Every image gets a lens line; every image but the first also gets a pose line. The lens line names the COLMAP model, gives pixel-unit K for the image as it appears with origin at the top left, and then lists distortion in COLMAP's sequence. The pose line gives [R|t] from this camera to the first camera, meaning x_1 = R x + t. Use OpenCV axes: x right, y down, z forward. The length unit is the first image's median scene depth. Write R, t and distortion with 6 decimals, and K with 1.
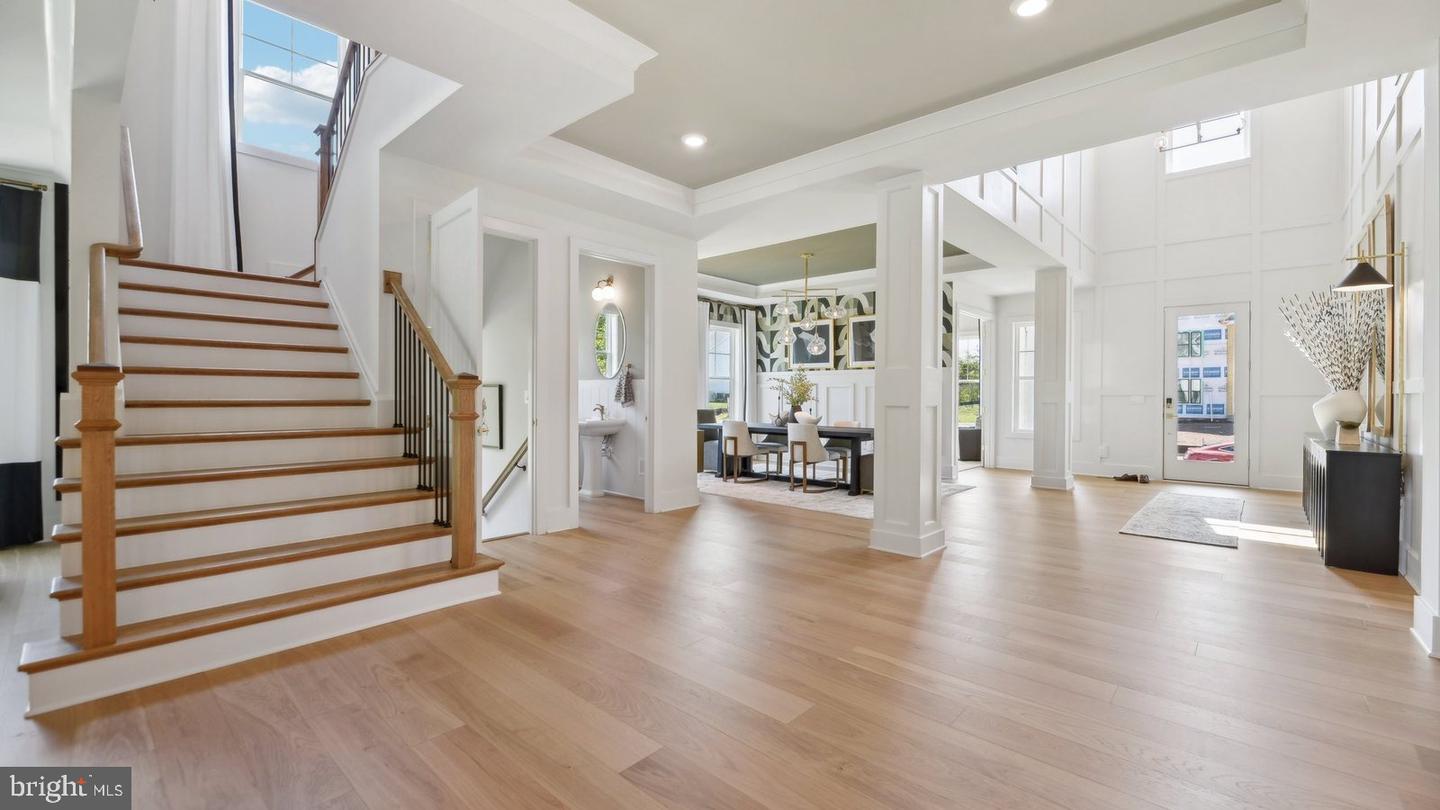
lens RADIAL K [[590.1, 0, 738.4], [0, 590.1, 392.0], [0, 0, 1]] dist [0.012534, 0.000299]
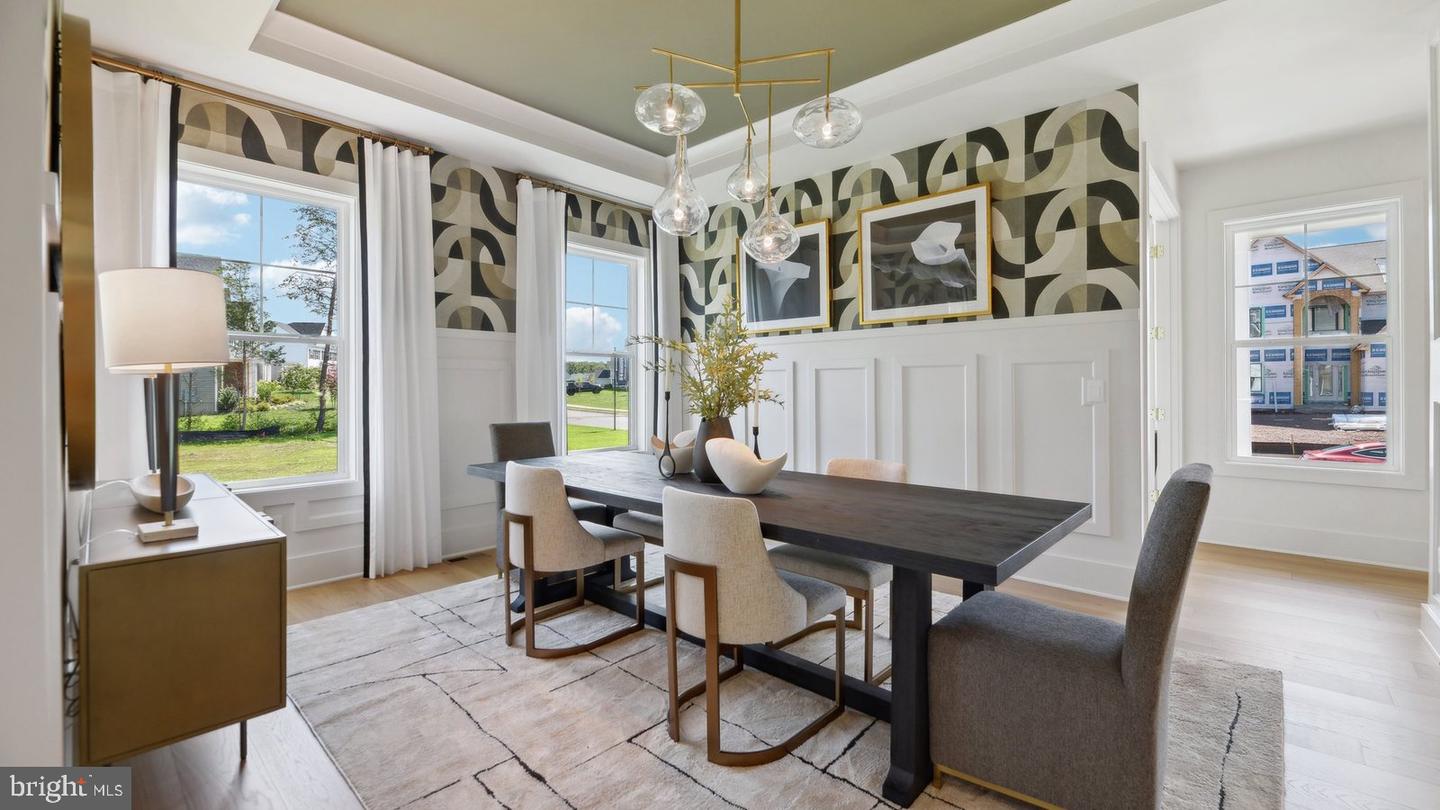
lens RADIAL K [[590.1, 0, 738.4], [0, 590.1, 392.0], [0, 0, 1]] dist [0.012534, 0.000299]
pose [[0.999940, -0.010460, -0.003350, 0.090637], [0.010502, 0.999865, 0.012664, 0.003480], [0.003217, -0.012698, 0.999914, 0.533729]]
